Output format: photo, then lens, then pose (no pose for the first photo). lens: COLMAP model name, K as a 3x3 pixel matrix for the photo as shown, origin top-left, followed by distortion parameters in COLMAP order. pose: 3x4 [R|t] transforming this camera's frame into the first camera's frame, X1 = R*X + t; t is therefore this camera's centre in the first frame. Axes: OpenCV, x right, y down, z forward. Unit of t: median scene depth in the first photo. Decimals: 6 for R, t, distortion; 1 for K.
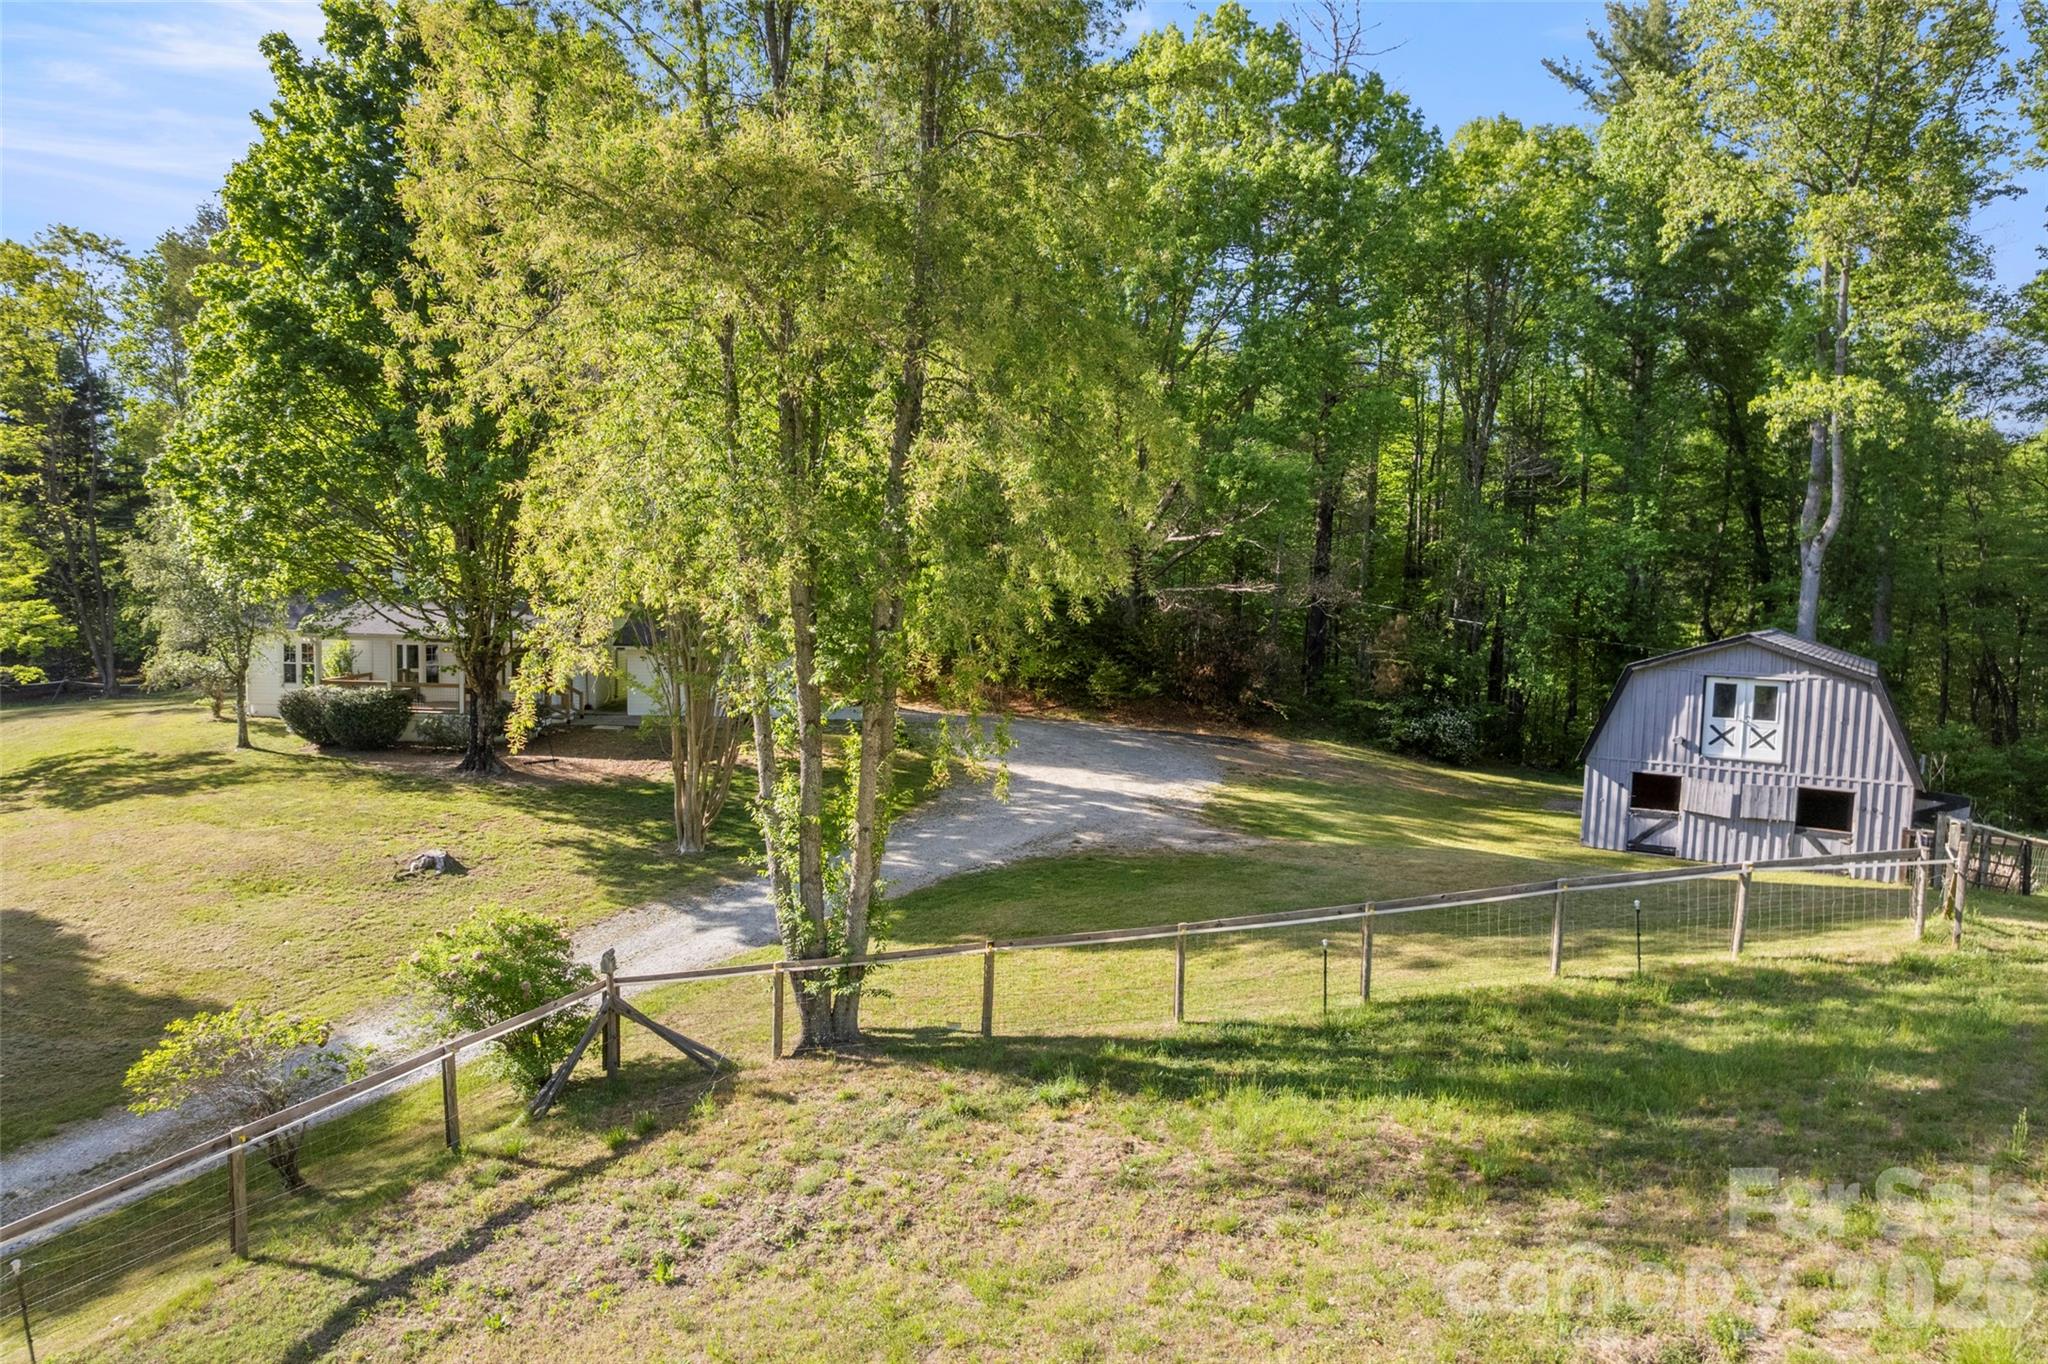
lens RADIAL K [[1278.5, 0, 1039.5], [0, 1278.5, 691.5], [0, 0, 1]] dist [-0.048318, 0.038693]
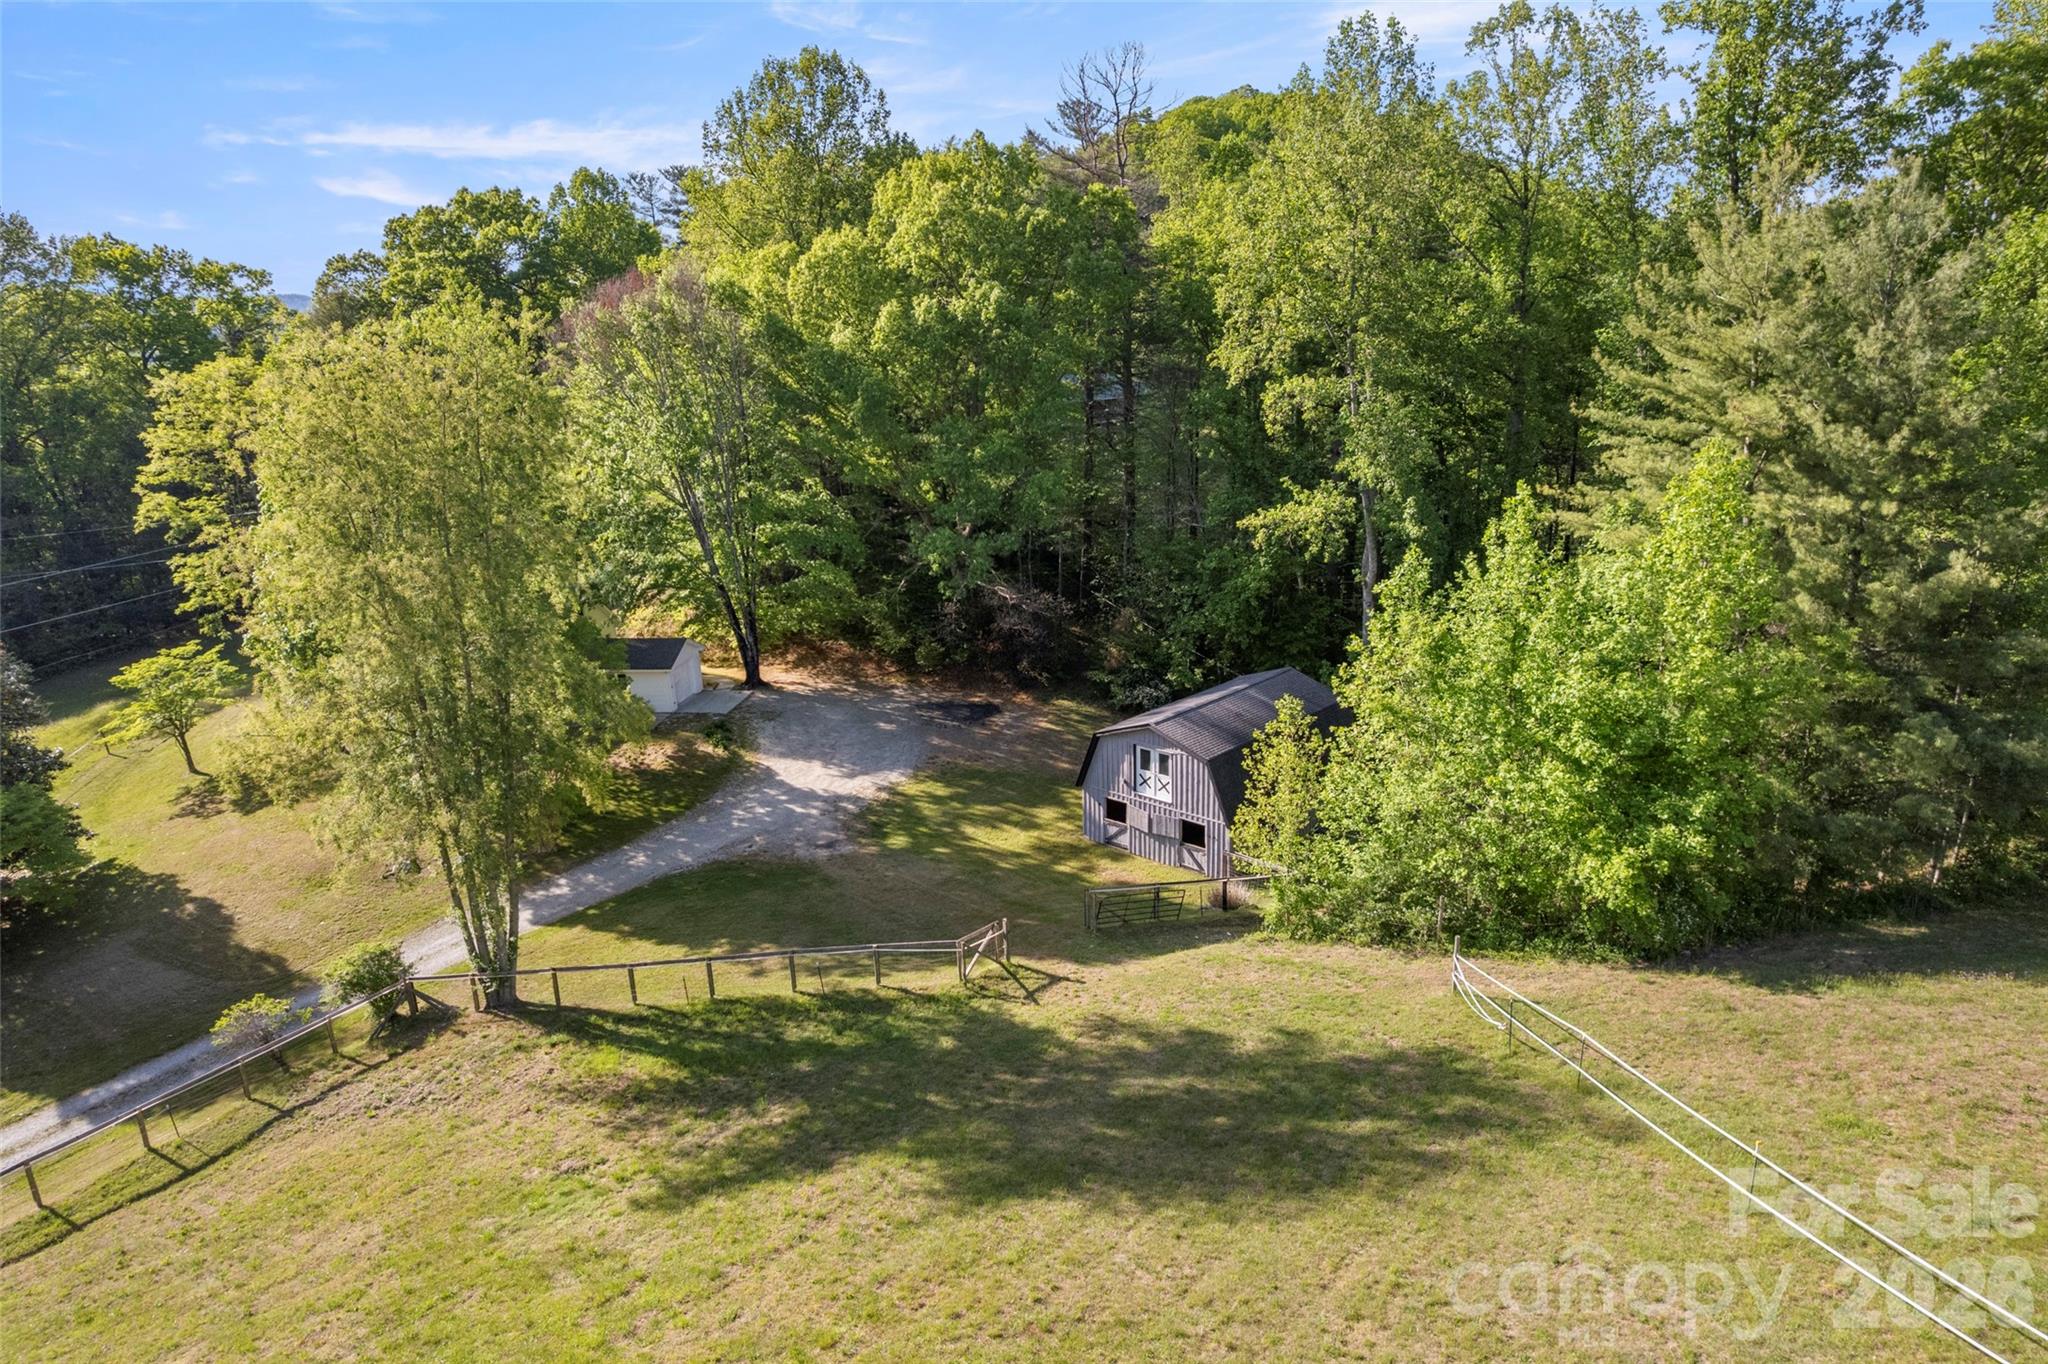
lens RADIAL K [[1278.5, 0, 1018.7], [0, 1278.5, 681.6], [0, 0, 1]] dist [-0.048318, 0.038693]
pose [[0.984457, -0.014666, -0.175010, 0.666938], [0.046585, 0.982617, 0.179704, -0.380275], [0.169332, -0.185064, 0.968028, -0.540458]]
